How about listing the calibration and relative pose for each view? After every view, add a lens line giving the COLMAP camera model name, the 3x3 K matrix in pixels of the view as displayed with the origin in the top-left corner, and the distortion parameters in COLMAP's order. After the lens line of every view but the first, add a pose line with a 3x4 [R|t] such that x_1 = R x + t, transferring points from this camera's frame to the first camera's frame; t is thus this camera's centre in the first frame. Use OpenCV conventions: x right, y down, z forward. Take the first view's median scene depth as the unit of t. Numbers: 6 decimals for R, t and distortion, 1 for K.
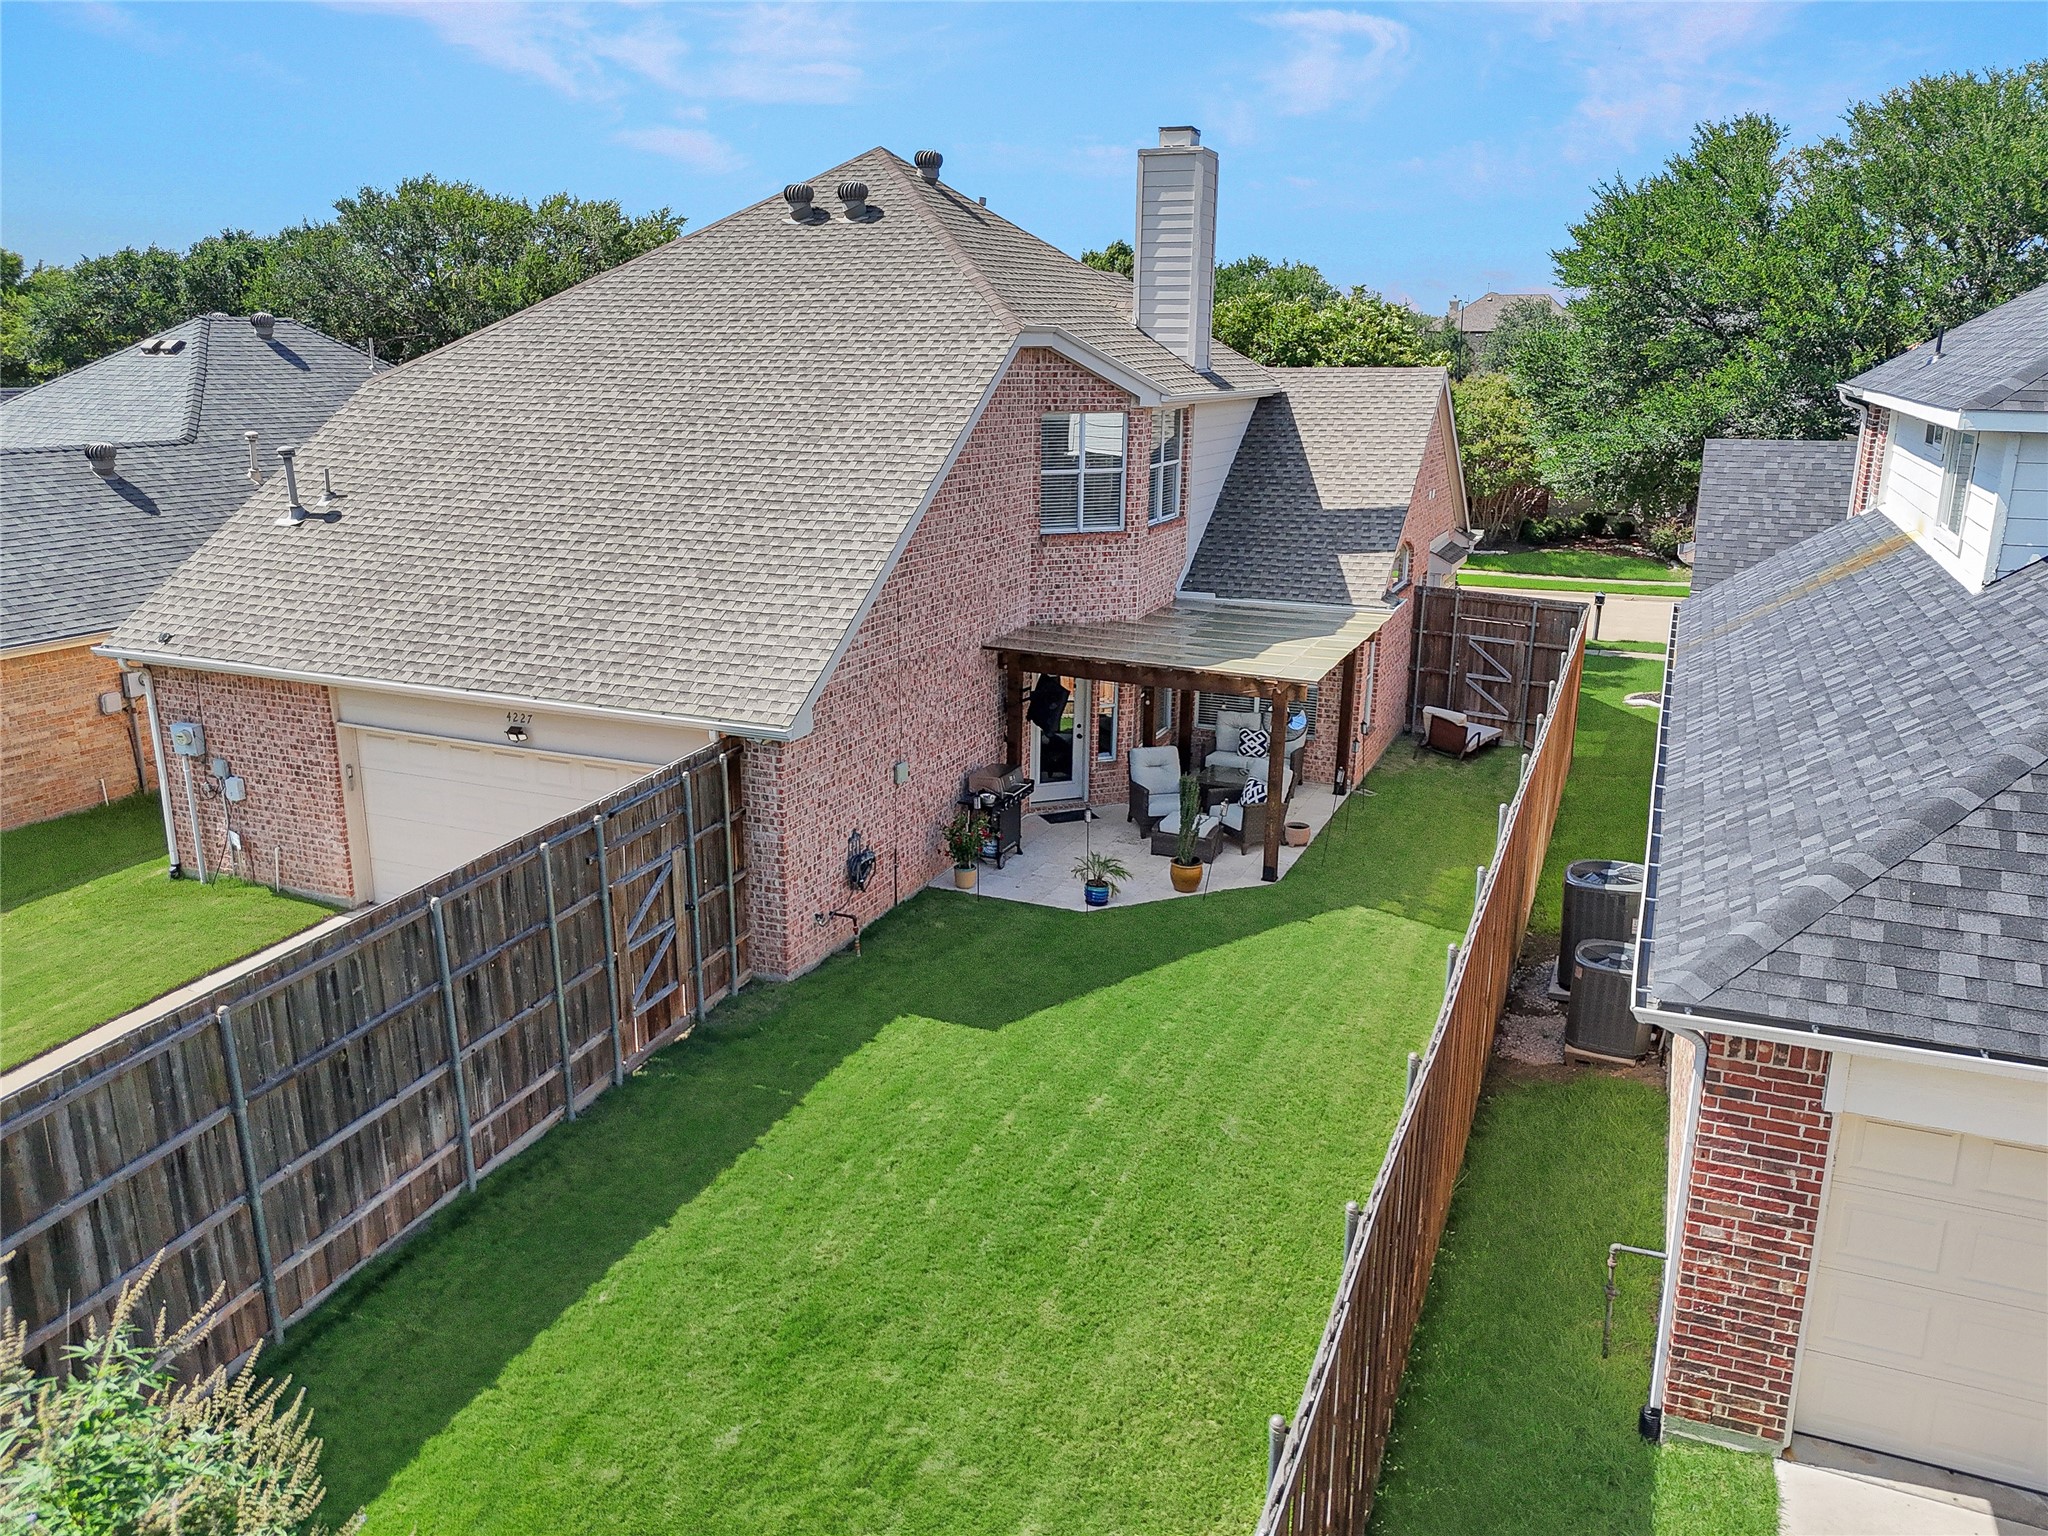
lens RADIAL K [[1513.9, 0, 1024.0], [0, 1513.9, 768.0], [0, 0, 1]] dist [0.072347, -0.083865]
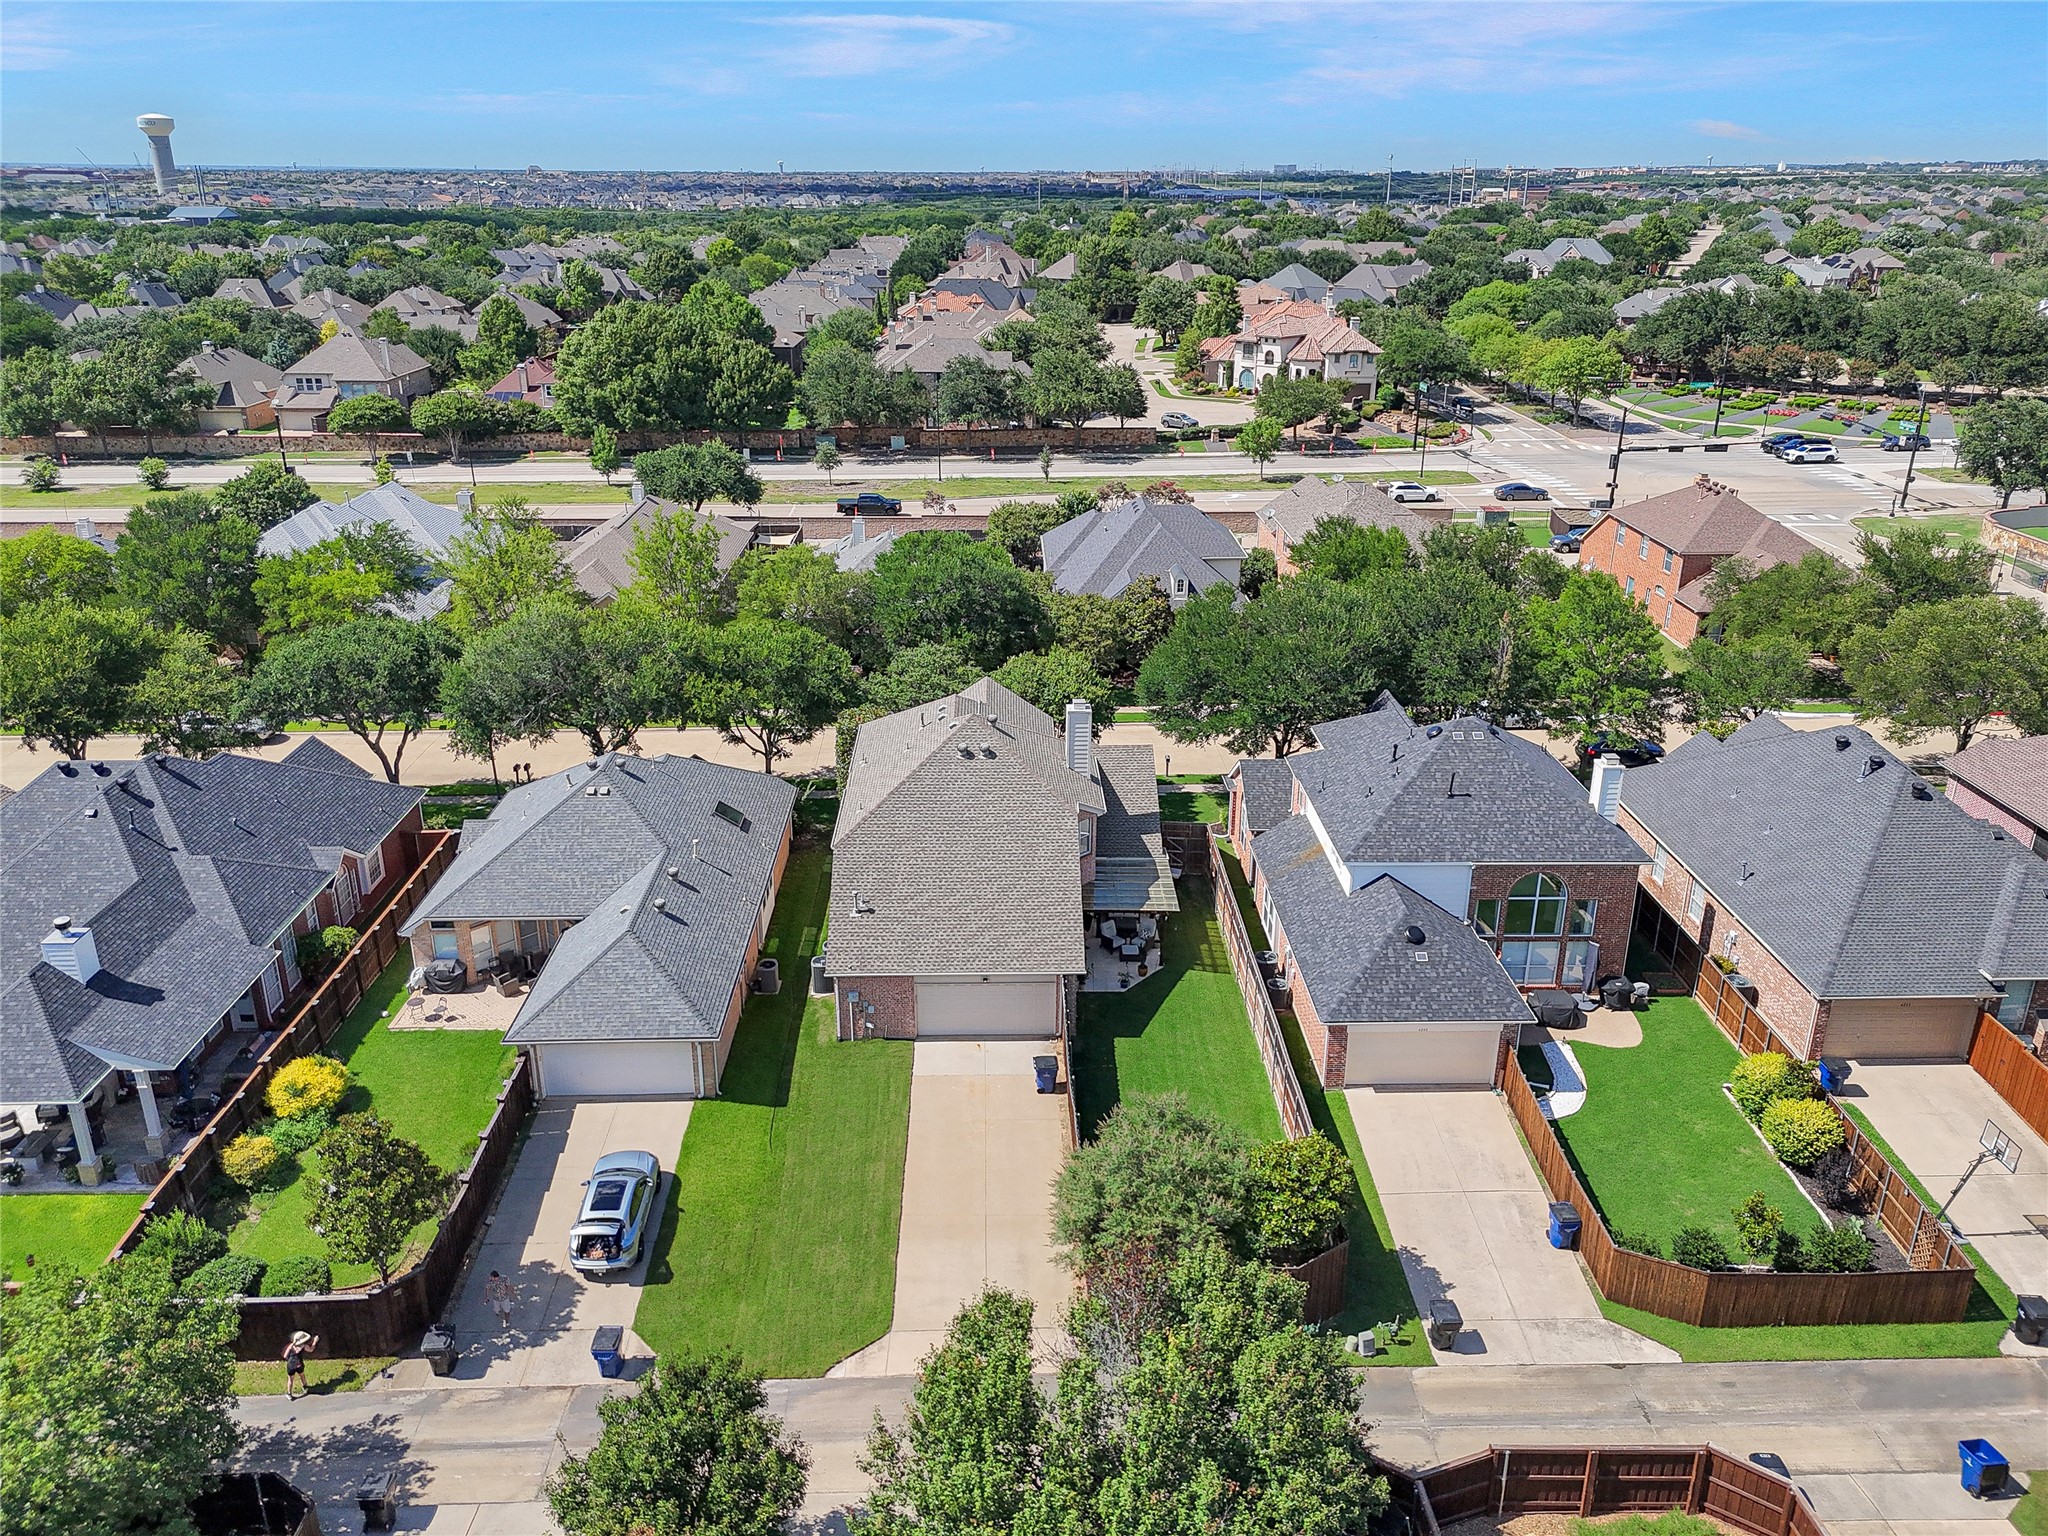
lens RADIAL K [[1513.9, 0, 1024.0], [0, 1513.9, 768.0], [0, 0, 1]] dist [0.072347, -0.083865]
pose [[0.904925, -0.153198, 0.397040, -1.667189], [0.106779, 0.984850, 0.136635, -1.027945], [-0.411957, -0.081248, 0.907574, -2.243319]]
